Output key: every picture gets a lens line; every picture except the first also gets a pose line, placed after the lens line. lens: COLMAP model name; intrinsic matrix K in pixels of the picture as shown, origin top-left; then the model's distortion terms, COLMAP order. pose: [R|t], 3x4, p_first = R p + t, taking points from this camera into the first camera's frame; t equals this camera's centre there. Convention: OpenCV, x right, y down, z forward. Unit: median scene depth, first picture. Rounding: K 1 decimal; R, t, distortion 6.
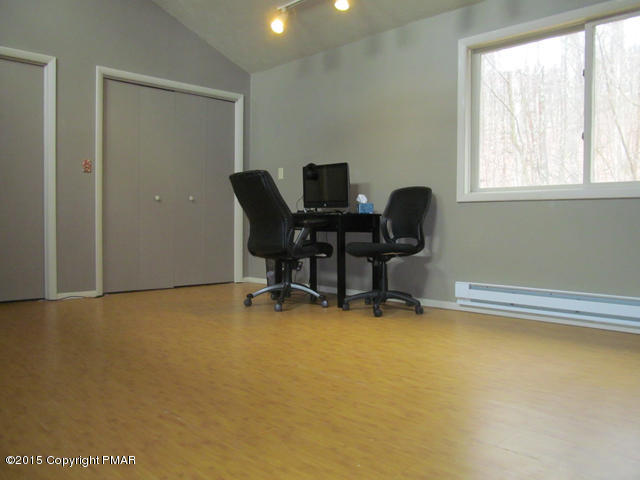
lens RADIAL K [[536.8, 0, 320.0], [0, 536.8, 240.0], [0, 0, 1]] dist [-0.060758, 0.040936]
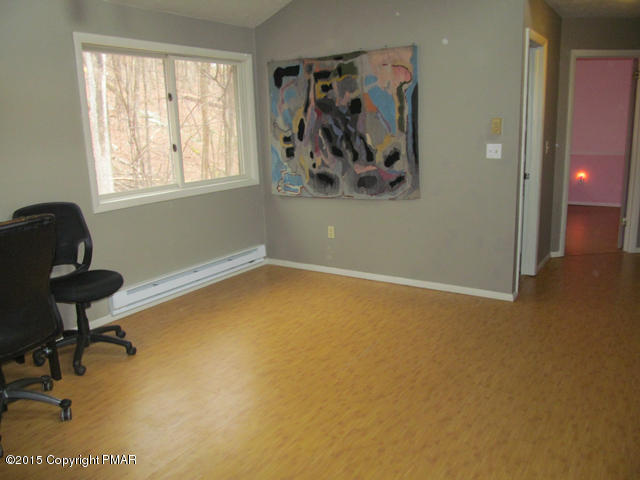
lens RADIAL K [[536.8, 0, 320.0], [0, 536.8, 240.0], [0, 0, 1]] dist [-0.060758, 0.040936]
pose [[-0.224225, -0.207389, 0.952215, -0.795398], [0.061775, 0.972104, 0.226268, -0.231856], [-0.972578, 0.109558, -0.205158, 0.884936]]
